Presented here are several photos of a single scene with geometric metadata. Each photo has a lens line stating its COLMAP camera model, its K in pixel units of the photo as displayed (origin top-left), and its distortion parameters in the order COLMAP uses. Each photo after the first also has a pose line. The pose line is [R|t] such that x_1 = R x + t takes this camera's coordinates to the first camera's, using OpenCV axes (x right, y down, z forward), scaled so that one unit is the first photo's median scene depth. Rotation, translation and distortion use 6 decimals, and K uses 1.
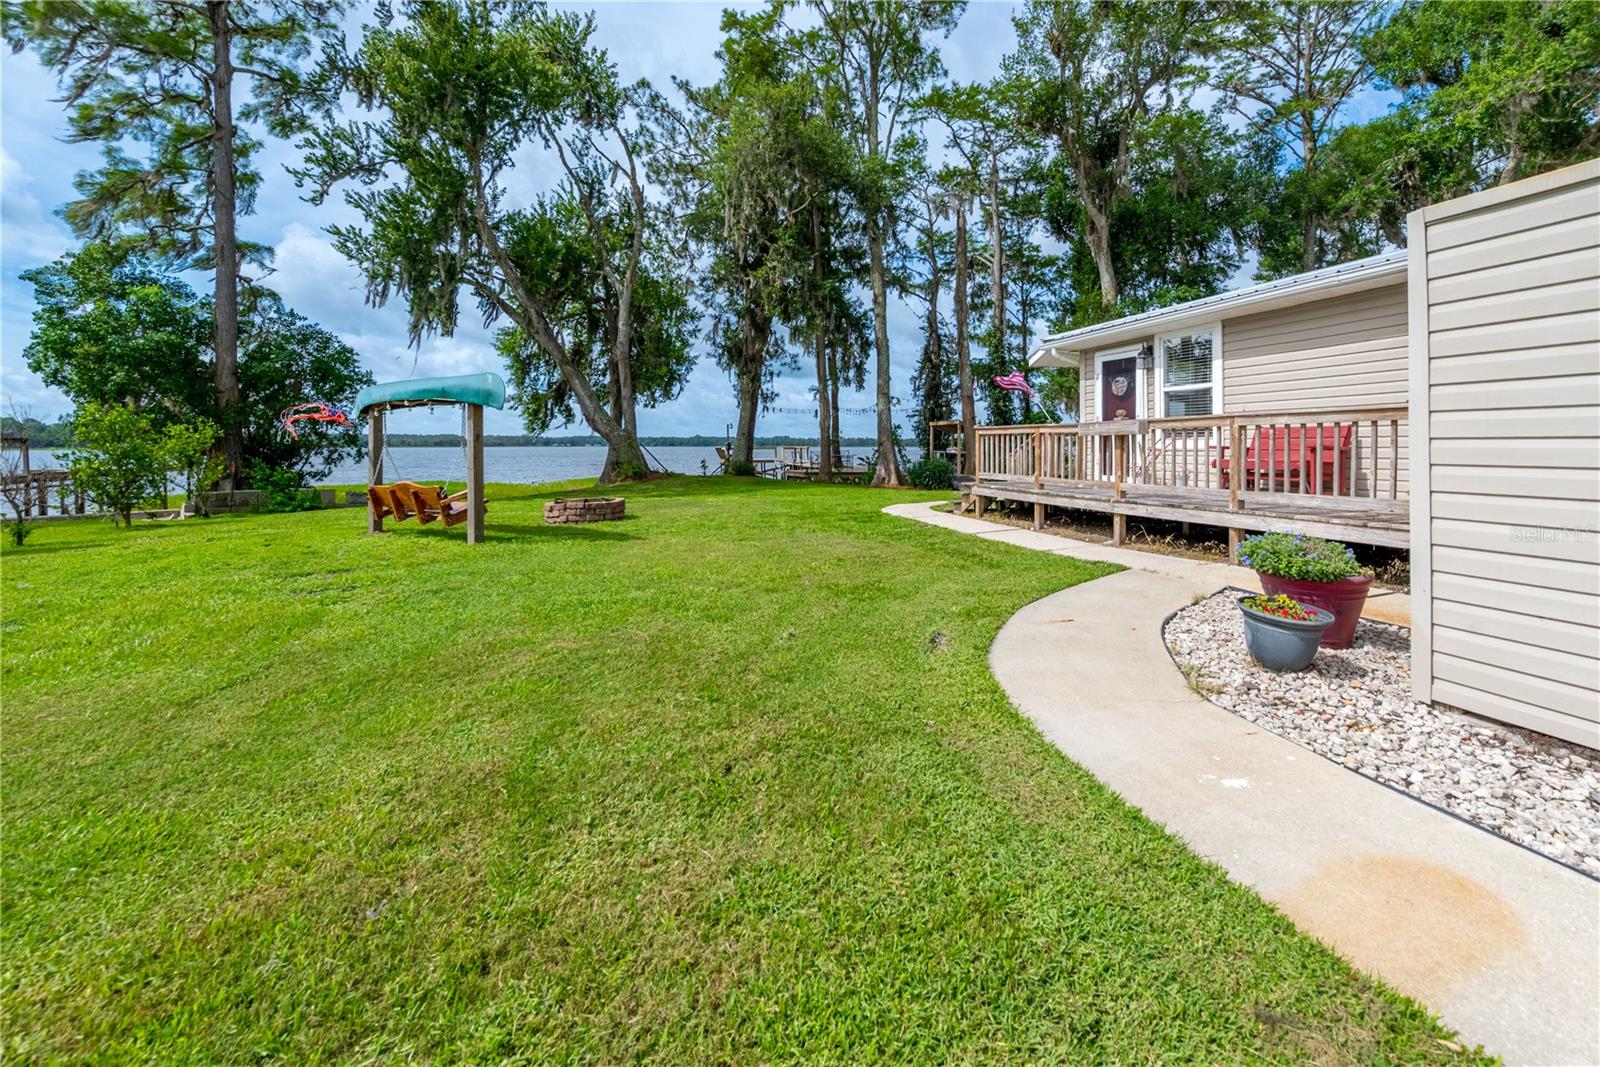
lens RADIAL K [[664.2, 0, 829.0], [0, 664.2, 452.2], [0, 0, 1]] dist [0.000758, 0.000026]
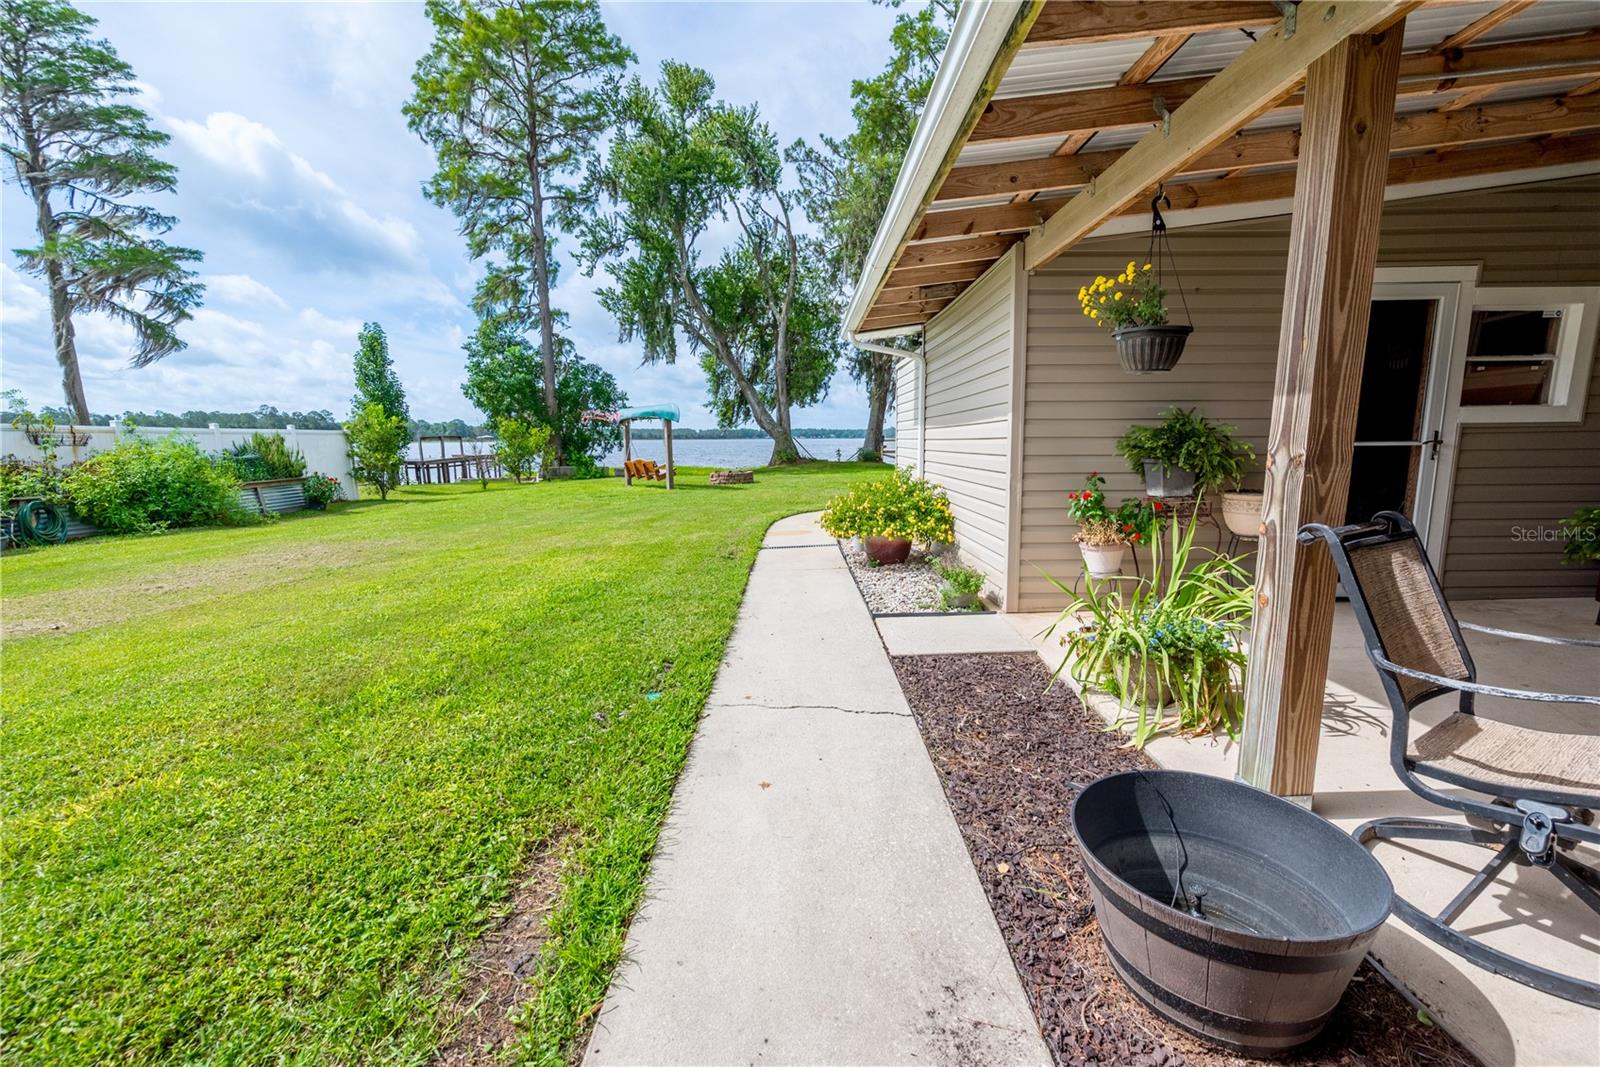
lens RADIAL K [[638.5, 0, 791.9], [0, 638.5, 546.5], [0, 0, 1]] dist [-0.000712, -0.000327]
pose [[0.936000, 0.054617, -0.347736, 0.194095], [0.002693, 0.986749, 0.162232, -0.002850], [0.351989, -0.152786, 0.923450, -0.266748]]
